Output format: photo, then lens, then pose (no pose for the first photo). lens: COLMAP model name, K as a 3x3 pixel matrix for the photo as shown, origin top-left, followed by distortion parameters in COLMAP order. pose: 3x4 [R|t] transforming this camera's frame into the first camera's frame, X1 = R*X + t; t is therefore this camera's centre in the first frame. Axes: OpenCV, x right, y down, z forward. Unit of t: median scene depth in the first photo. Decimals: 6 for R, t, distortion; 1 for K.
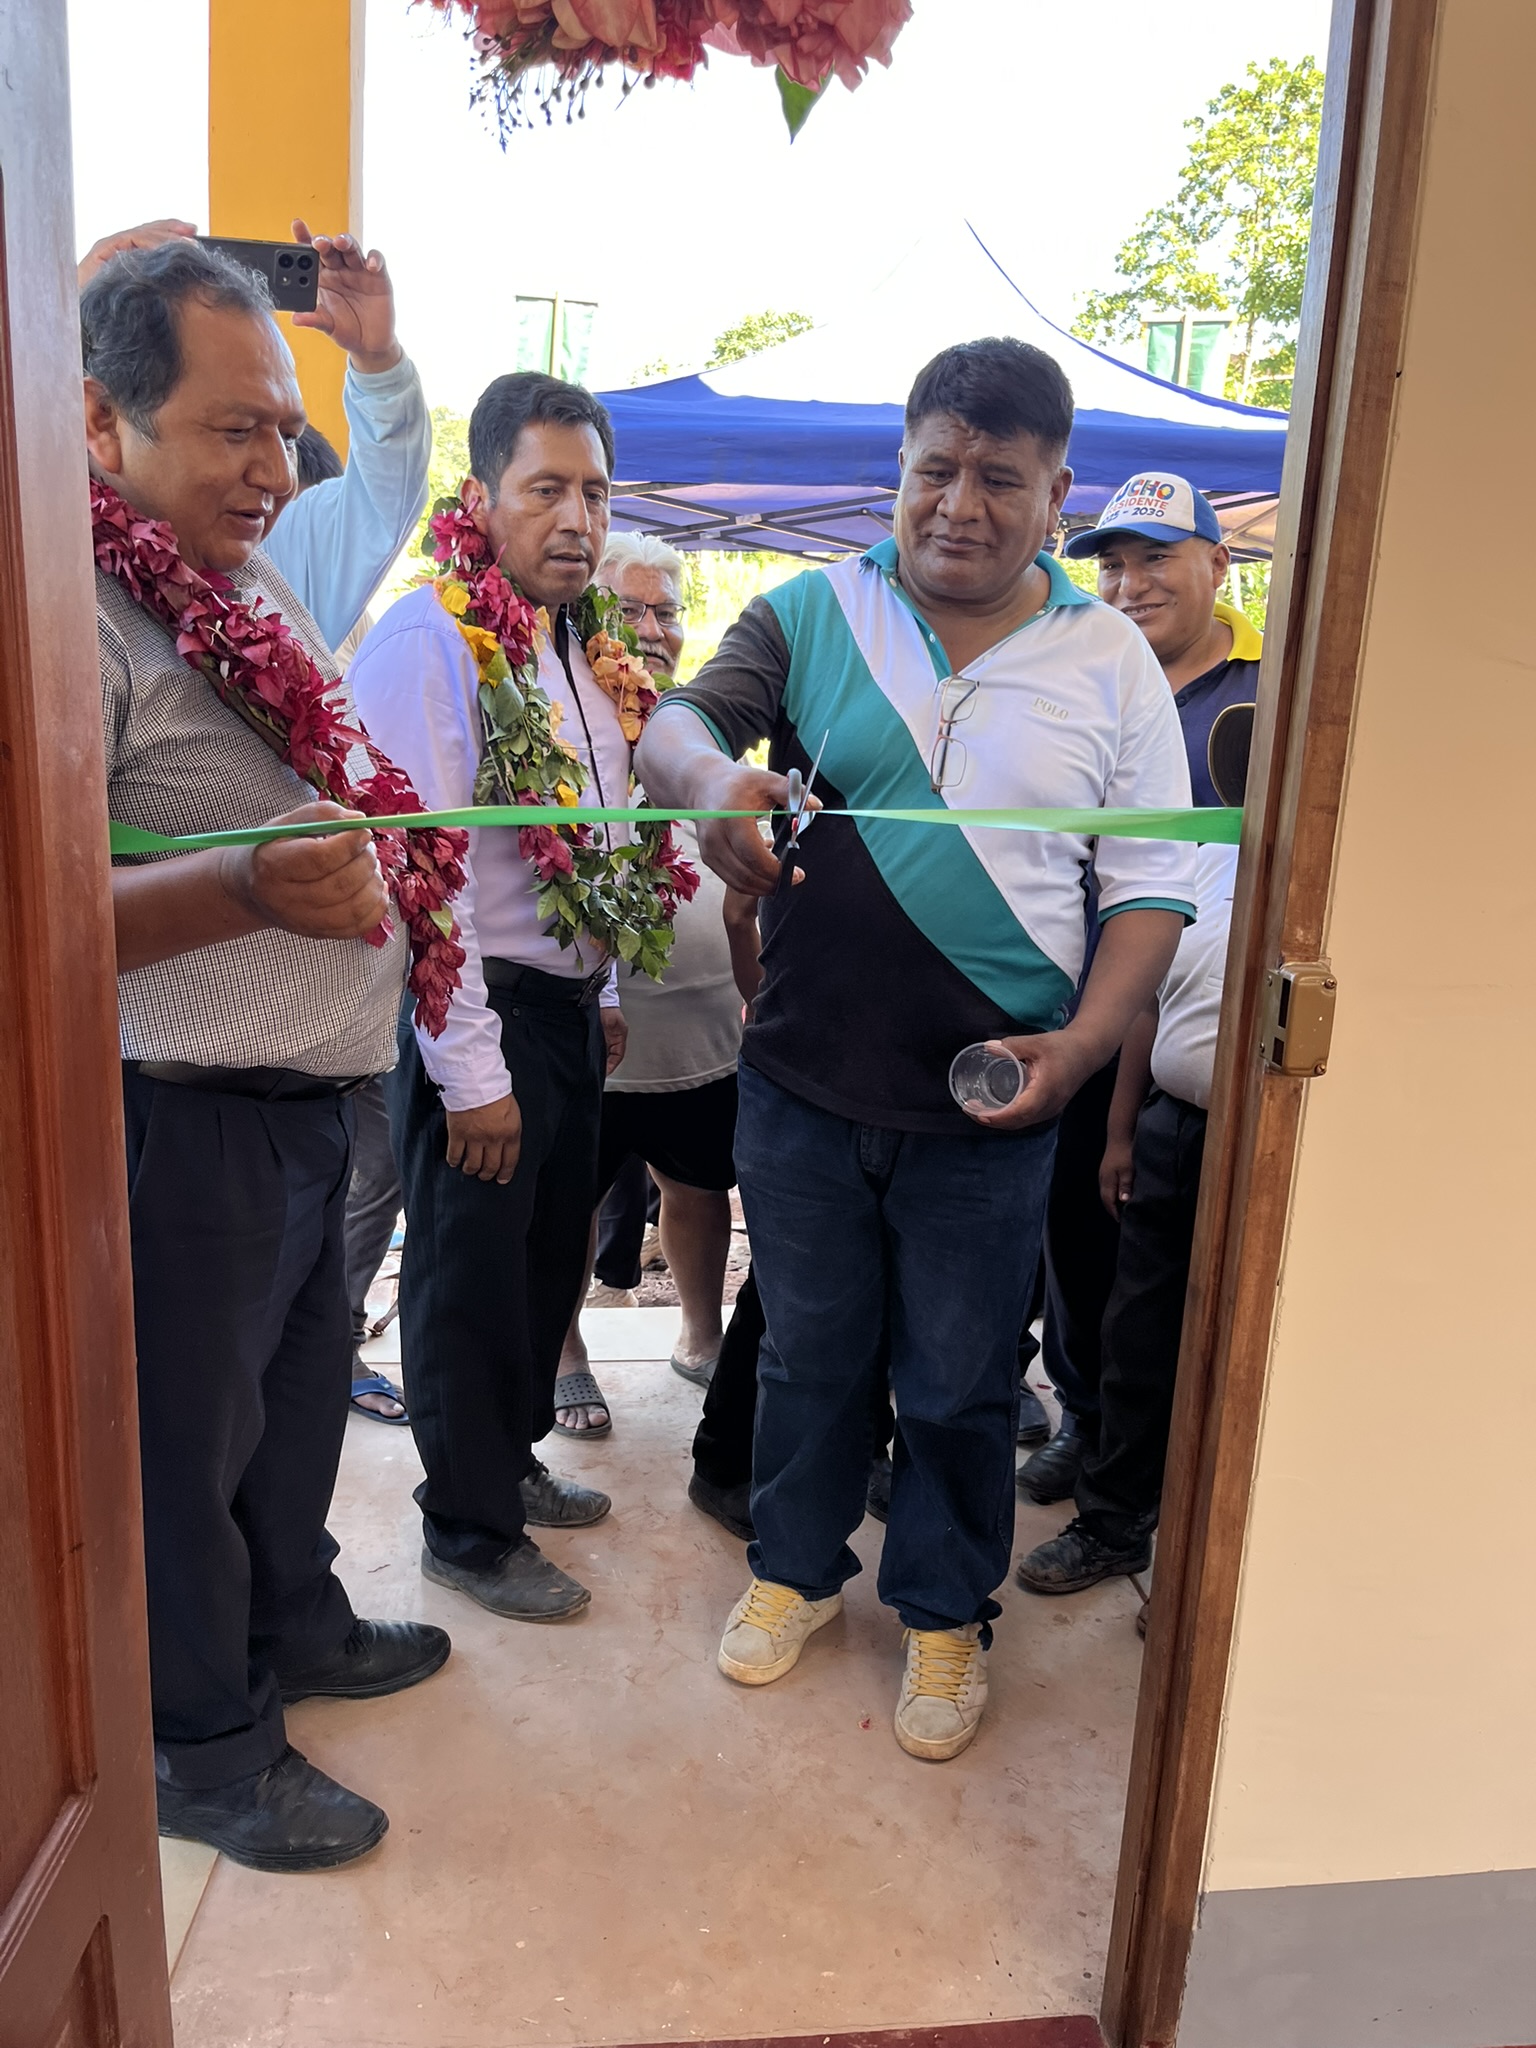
lens RADIAL K [[1563.1, 0, 756.6], [0, 1563.1, 1032.4], [0, 0, 1]] dist [0.062464, -0.098999]
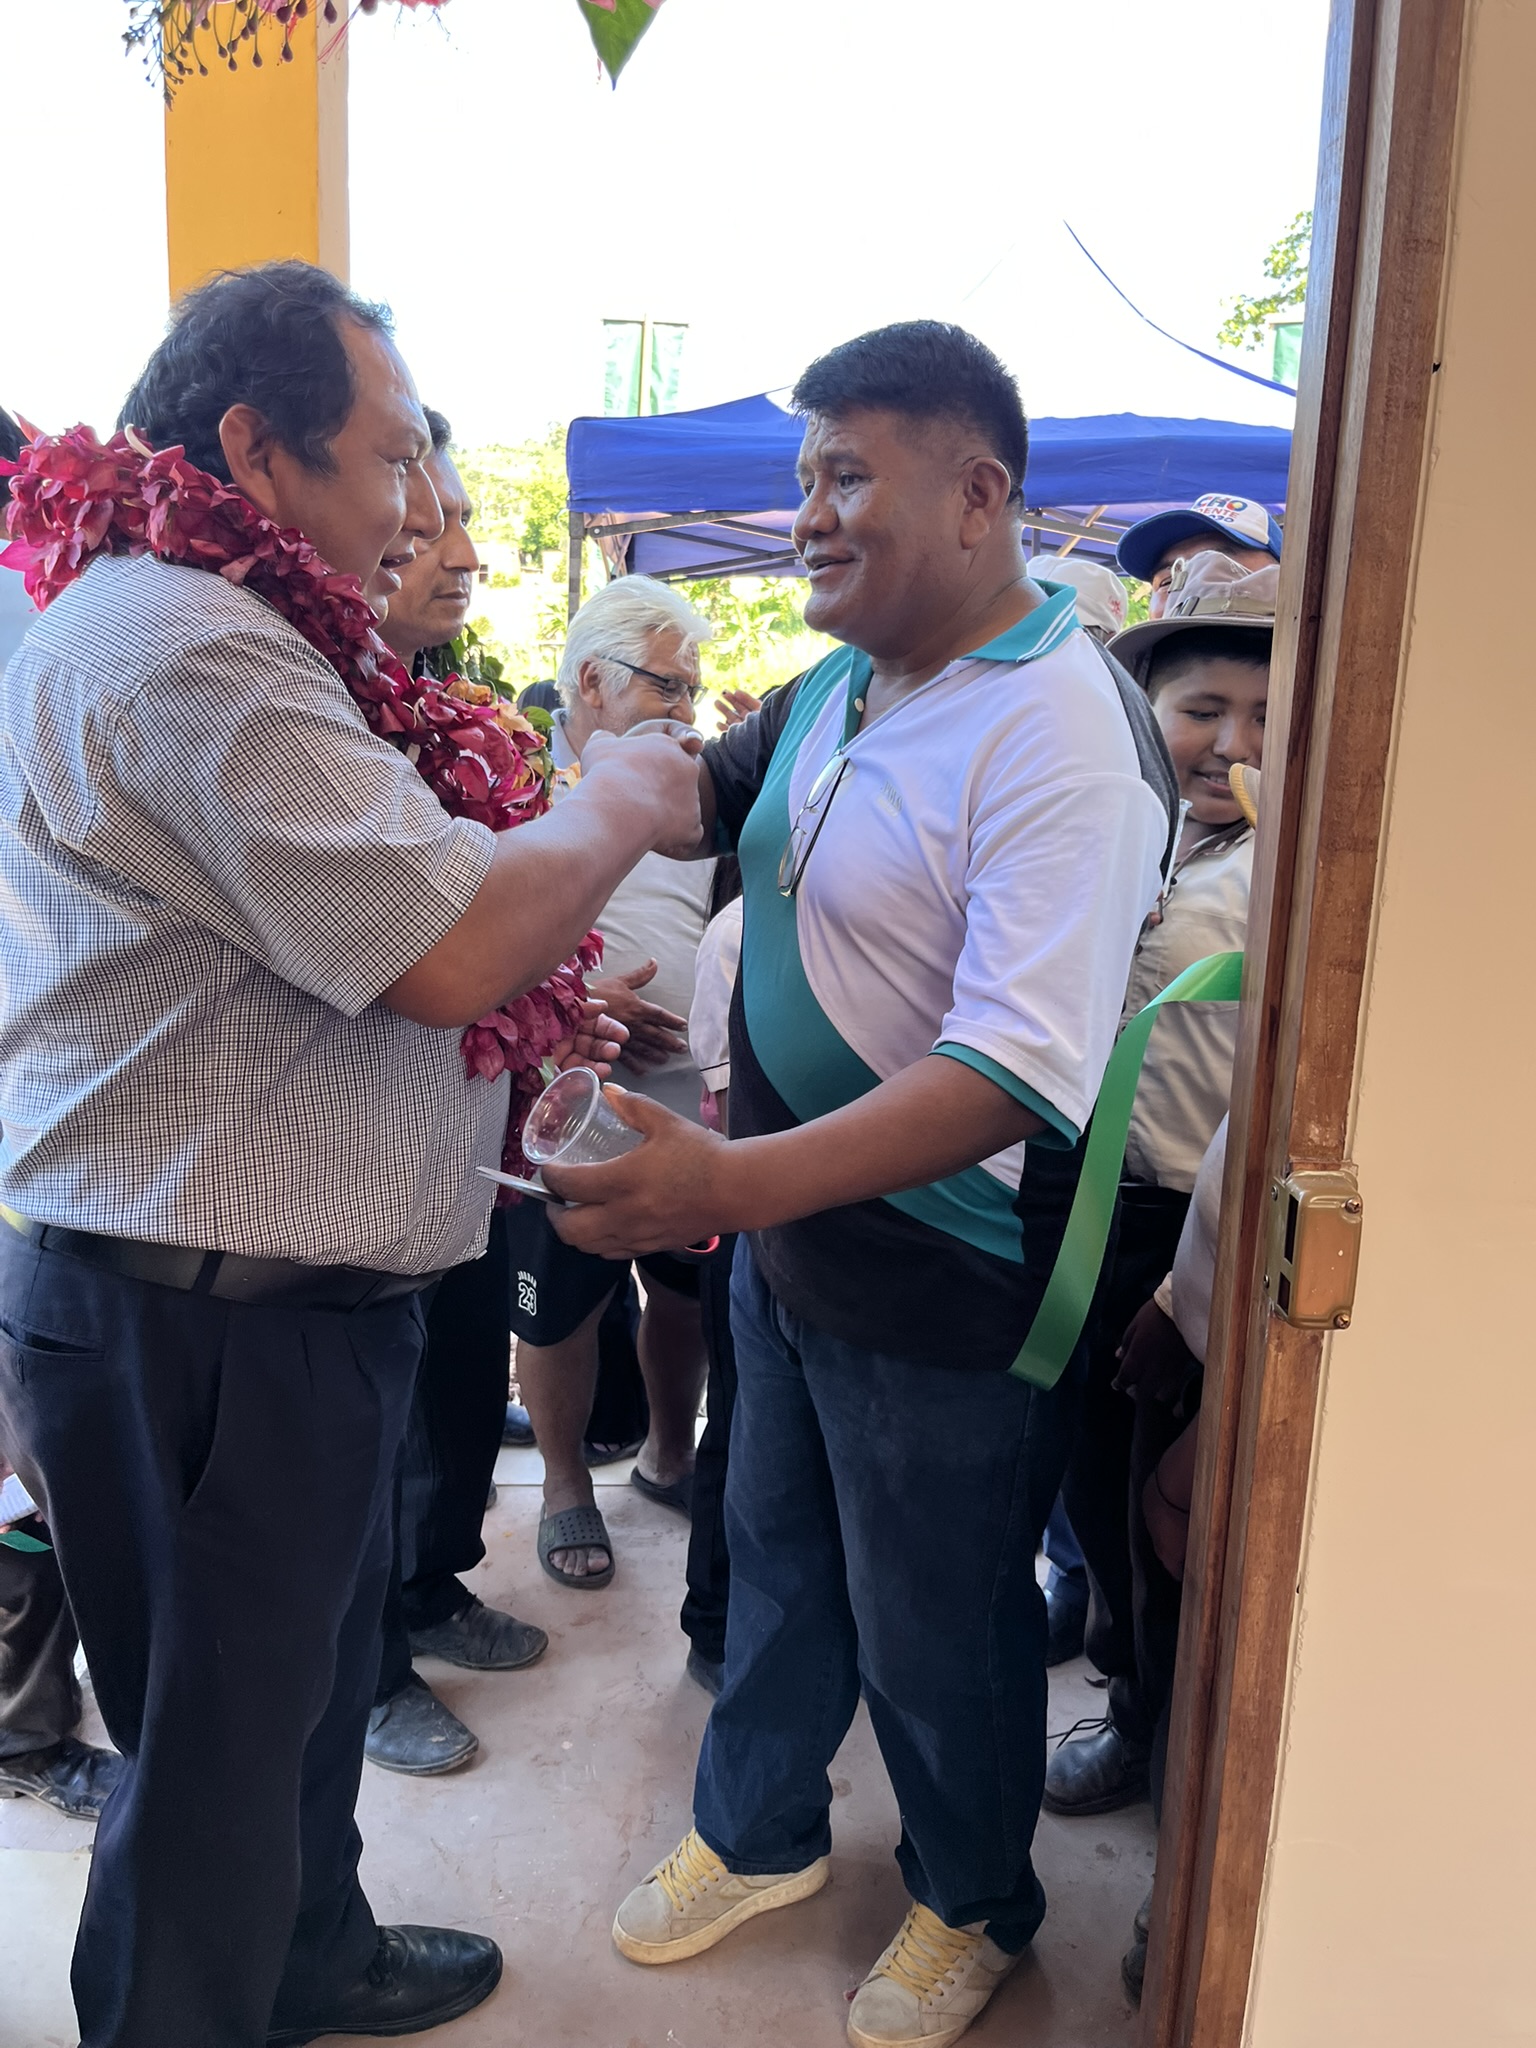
lens RADIAL K [[1563.1, 0, 781.6], [0, 1563.1, 1029.4], [0, 0, 1]] dist [0.062464, -0.098999]
pose [[0.997163, -0.000538, -0.075273, 0.145881], [-0.000345, 0.999931, -0.011719, -0.096843], [0.075274, 0.011712, 0.997094, 0.238734]]
